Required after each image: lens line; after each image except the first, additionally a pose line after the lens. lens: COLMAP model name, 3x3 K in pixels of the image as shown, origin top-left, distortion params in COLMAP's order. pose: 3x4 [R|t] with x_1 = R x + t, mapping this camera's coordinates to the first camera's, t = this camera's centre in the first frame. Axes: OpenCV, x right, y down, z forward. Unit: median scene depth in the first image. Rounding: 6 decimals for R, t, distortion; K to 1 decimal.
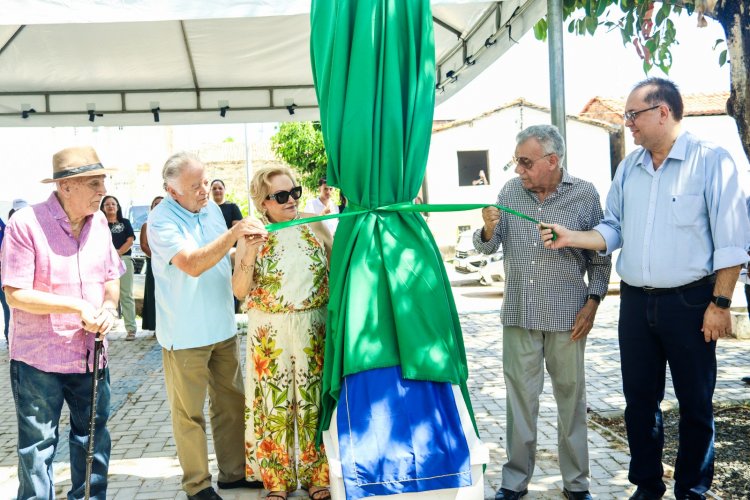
lens RADIAL K [[803.2, 0, 375.2], [0, 803.2, 251.2], [0, 0, 1]] dist [-0.010210, 0.000000]
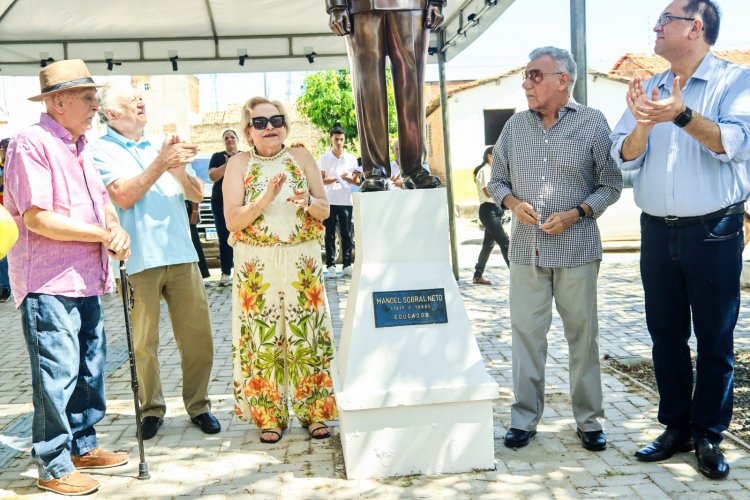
lens RADIAL K [[803.2, 0, 374.5], [0, 803.2, 251.3], [0, 0, 1]] dist [-0.010210, 0.000000]
pose [[0.999393, 0.006041, -0.034302, 0.010838], [-0.004488, 0.998969, 0.045168, 0.019314], [0.034539, -0.044986, 0.998390, 0.013738]]
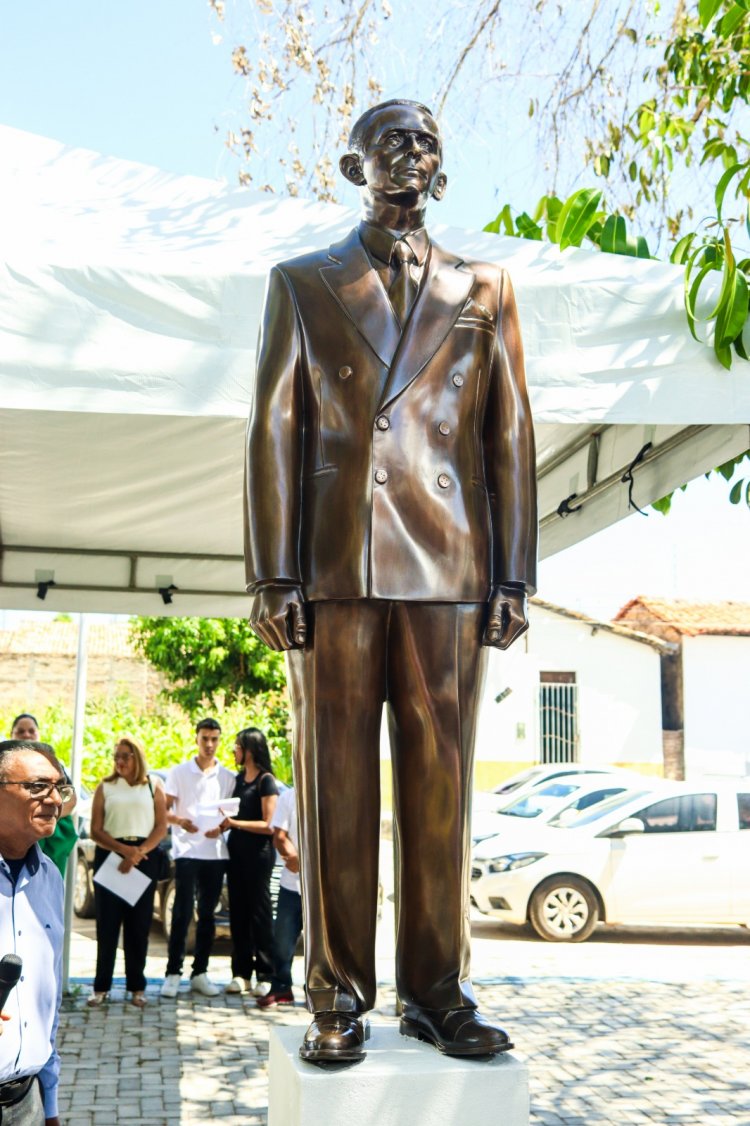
lens RADIAL K [[1205.9, 0, 377.2], [0, 1205.9, 571.5], [0, 0, 1]] dist [-0.010210, 0.000000]
pose [[0.994732, 0.074276, 0.070646, -0.025130], [-0.059666, 0.979938, -0.190160, -0.053582], [-0.083353, 0.184944, 0.979208, 0.211530]]
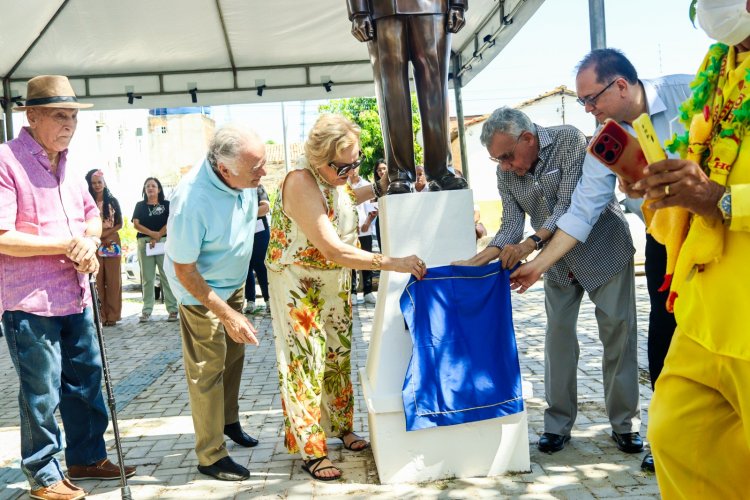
lens RADIAL K [[803.2, 0, 374.1], [0, 803.2, 252.2], [0, 0, 1]] dist [-0.010210, 0.000000]
pose [[0.998322, -0.018936, -0.054720, 0.003867], [0.018802, 0.999819, -0.002952, 0.041153], [0.054766, 0.001918, 0.998497, 0.014980]]
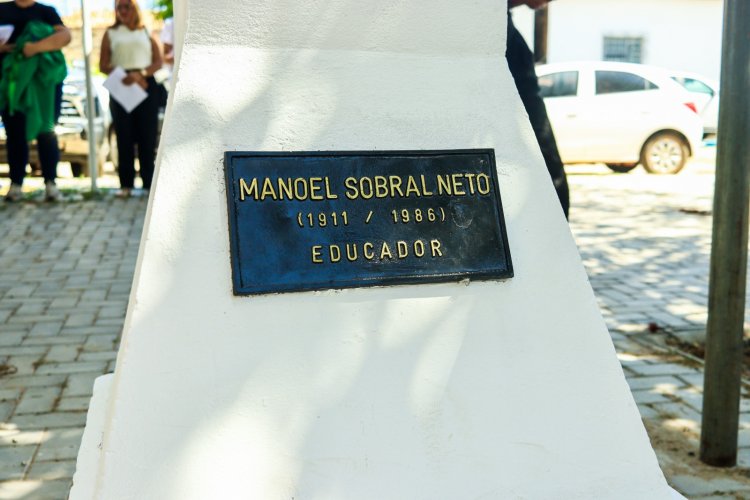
lens RADIAL K [[803.2, 0, 378.2], [0, 803.2, 253.8], [0, 0, 1]] dist [-0.010210, 0.000000]
pose [[0.989860, 0.023072, 0.140160, -0.000138], [-0.040963, 0.991166, 0.126141, 0.063777], [-0.136011, -0.130603, 0.982061, 0.365164]]
